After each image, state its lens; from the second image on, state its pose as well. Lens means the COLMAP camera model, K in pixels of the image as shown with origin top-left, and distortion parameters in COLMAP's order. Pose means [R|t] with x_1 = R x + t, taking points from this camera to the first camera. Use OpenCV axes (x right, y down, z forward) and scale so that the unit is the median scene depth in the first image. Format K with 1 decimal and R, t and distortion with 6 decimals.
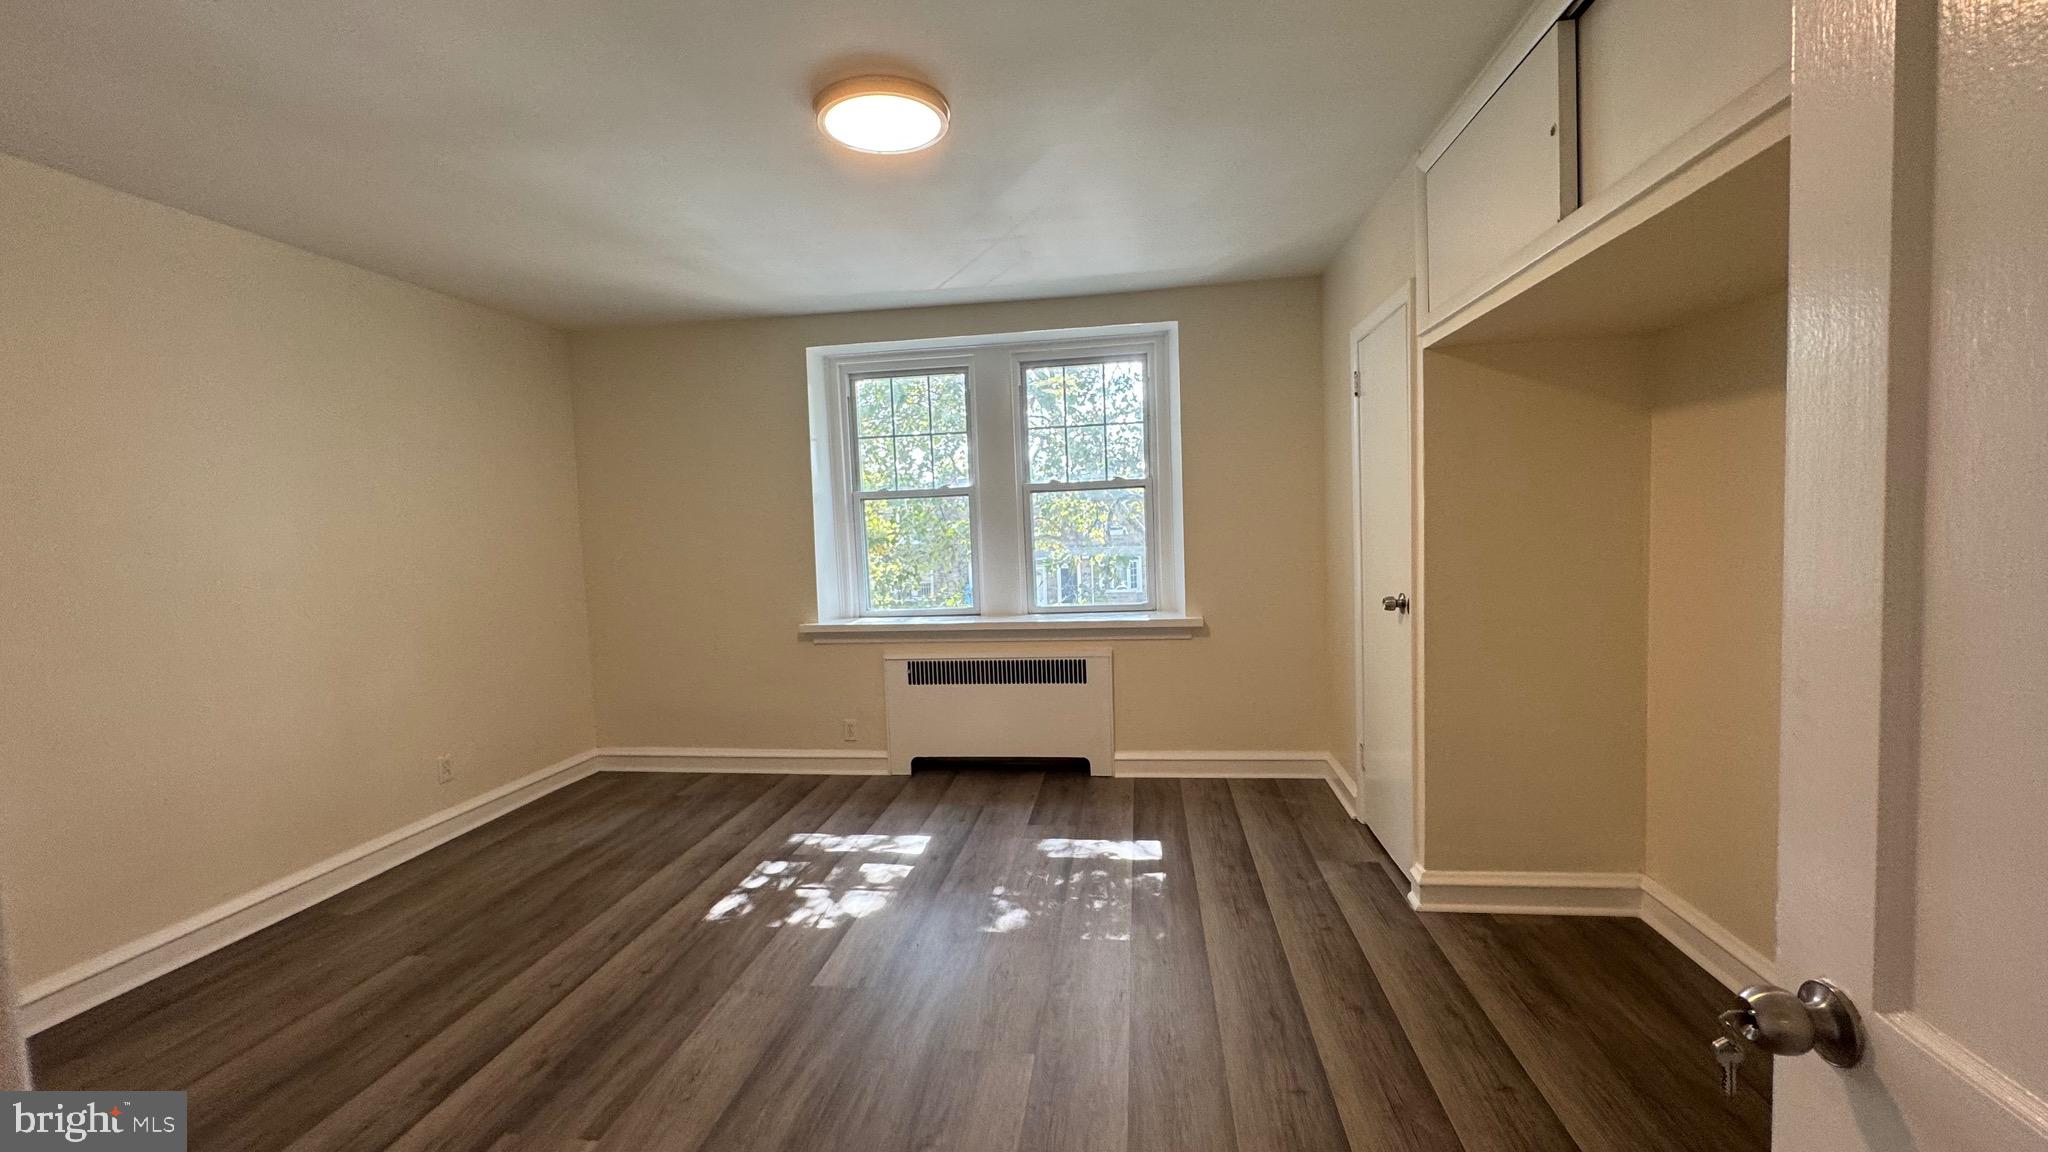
lens RADIAL K [[809.0, 0, 1040.1], [0, 809.0, 567.3], [0, 0, 1]] dist [0.001771, 0.000106]
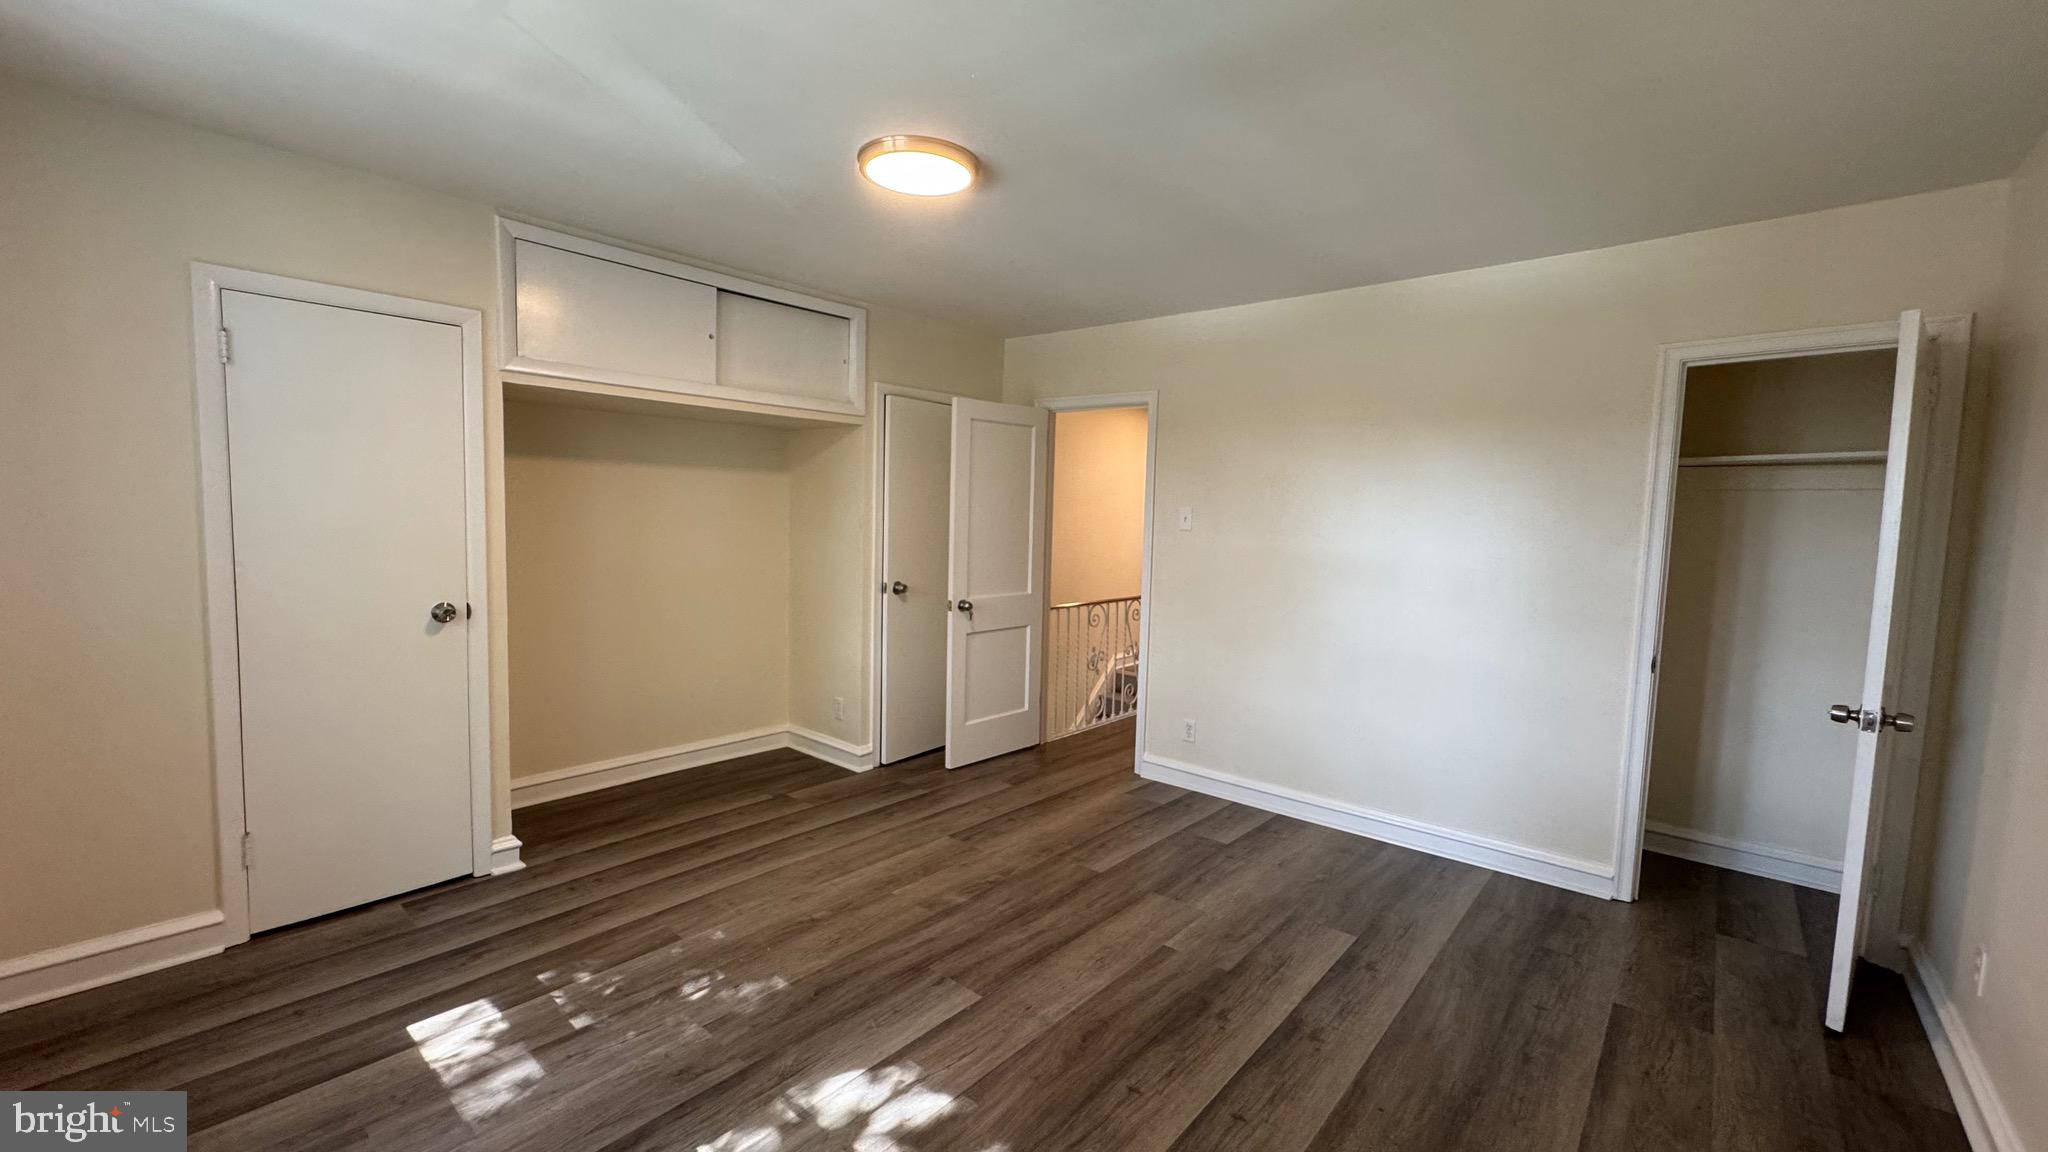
lens RADIAL K [[809.0, 0, 1024.4], [0, 809.0, 576.0], [0, 0, 1]] dist [0.001771, 0.000106]
pose [[-0.830247, -0.031240, 0.556520, -0.687207], [0.036848, 0.993168, 0.110724, -0.078240], [-0.556177, 0.112435, -0.823423, 1.382730]]
